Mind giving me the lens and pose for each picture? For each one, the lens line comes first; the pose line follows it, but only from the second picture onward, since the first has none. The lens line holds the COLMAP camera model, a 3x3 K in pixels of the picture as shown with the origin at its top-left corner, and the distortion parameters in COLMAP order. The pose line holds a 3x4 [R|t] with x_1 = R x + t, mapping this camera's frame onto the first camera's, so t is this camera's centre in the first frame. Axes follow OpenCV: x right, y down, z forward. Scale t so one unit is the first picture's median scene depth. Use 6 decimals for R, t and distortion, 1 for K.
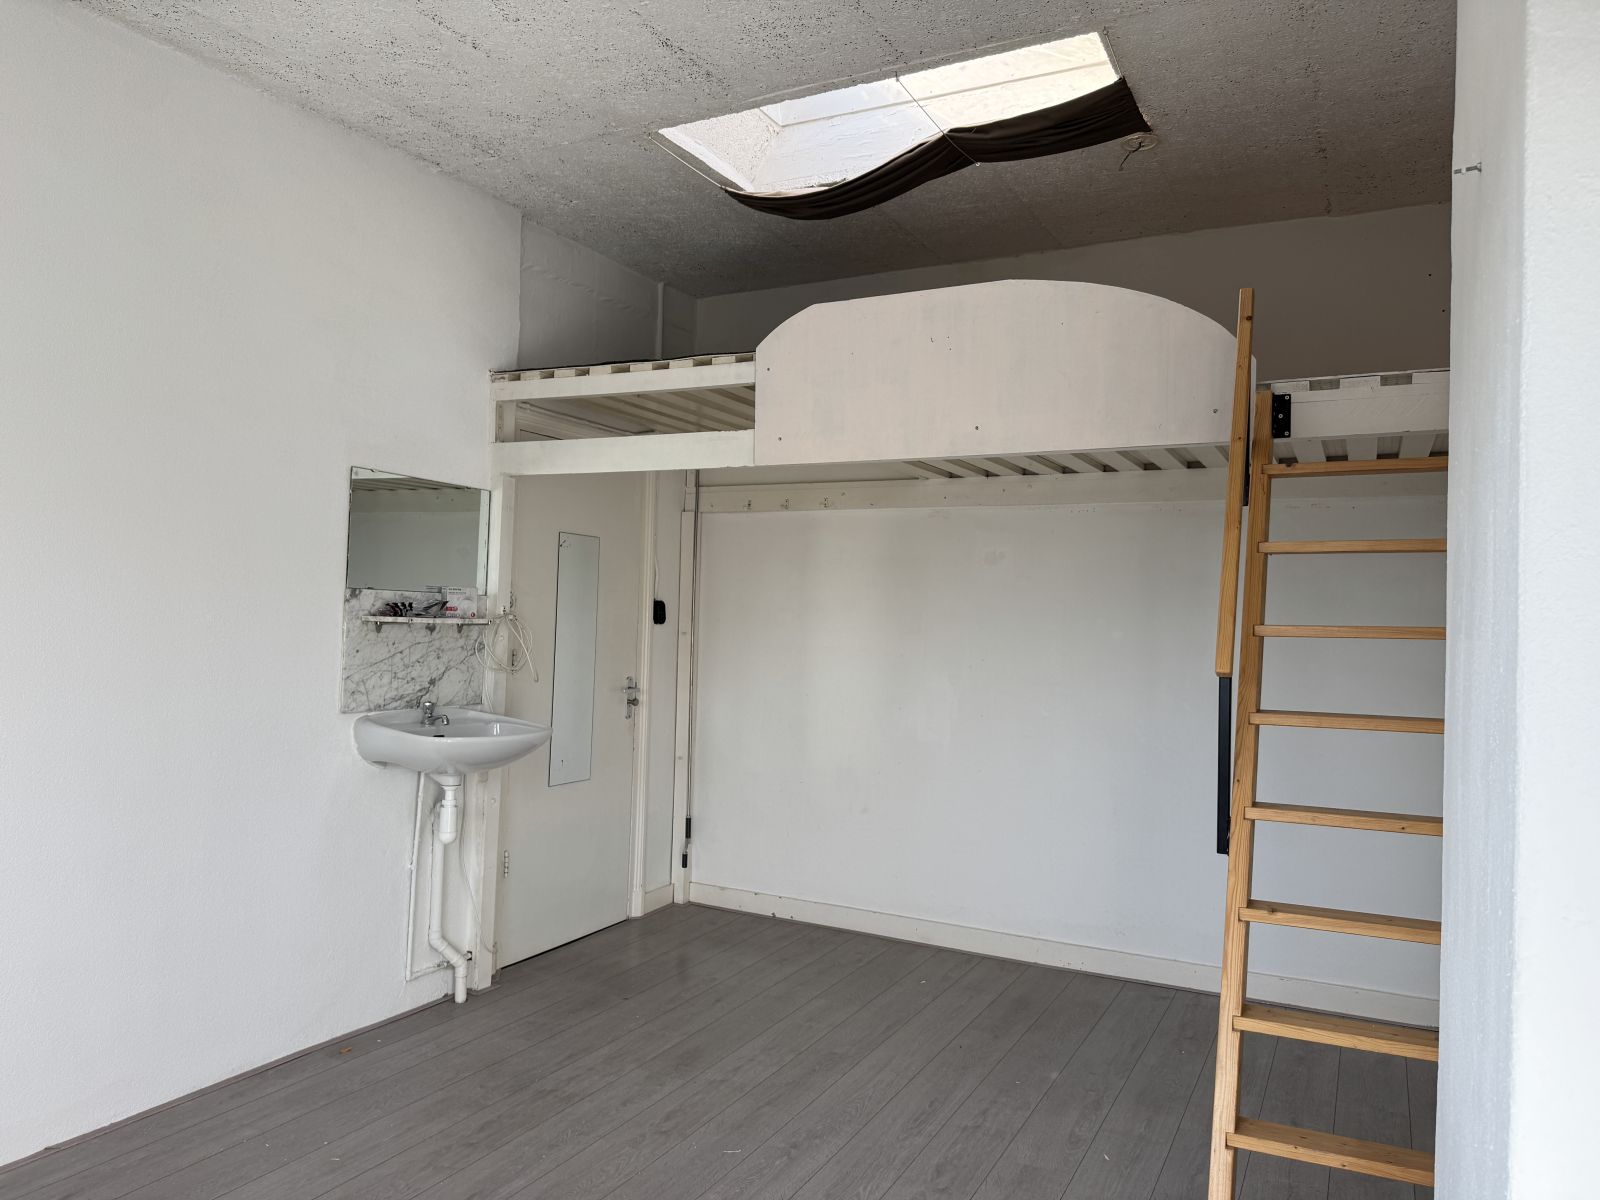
lens RADIAL K [[1131.2, 0, 805.9], [0, 1131.2, 599.7], [0, 0, 1]] dist [0.007919, -0.002875]
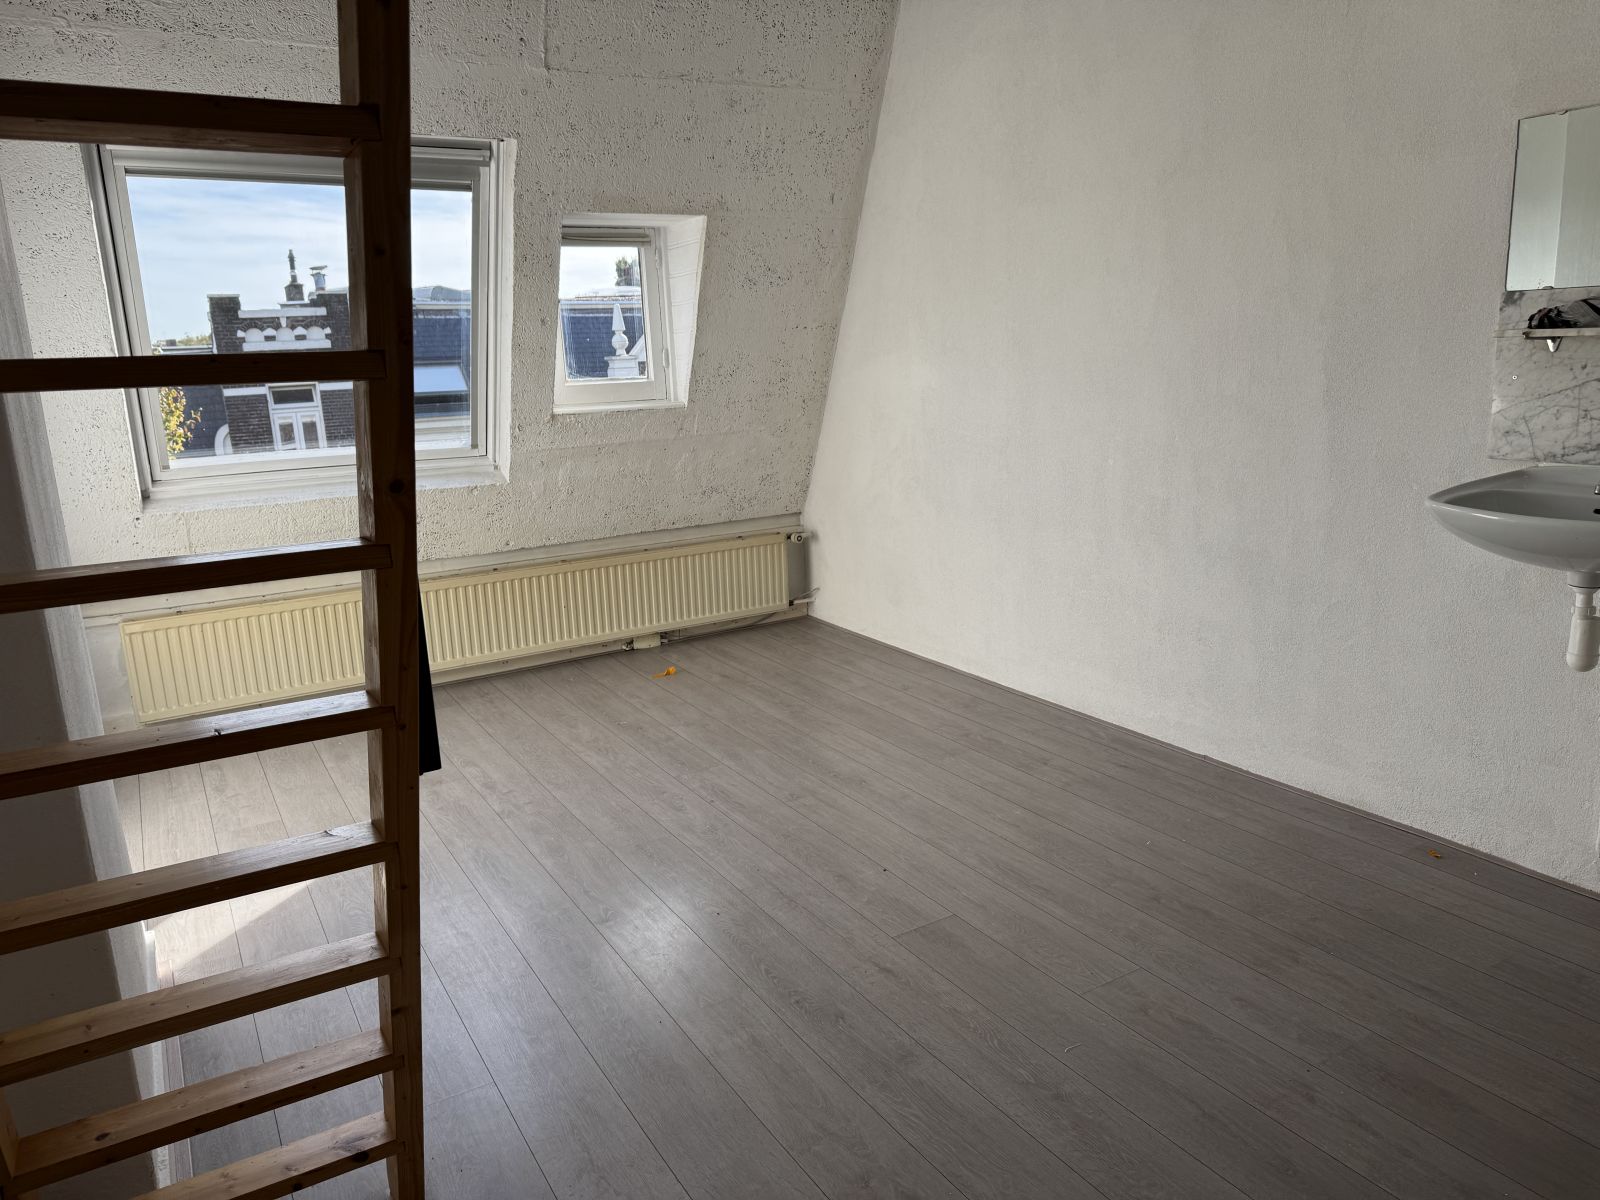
lens RADIAL K [[1131.2, 0, 806.8], [0, 1131.2, 600.2], [0, 0, 1]] dist [0.007919, -0.002875]
pose [[-0.534192, 0.176816, -0.826665, 0.501957], [0.041220, 0.982166, 0.183440, 0.033315], [0.844358, 0.063918, -0.531953, 1.015263]]
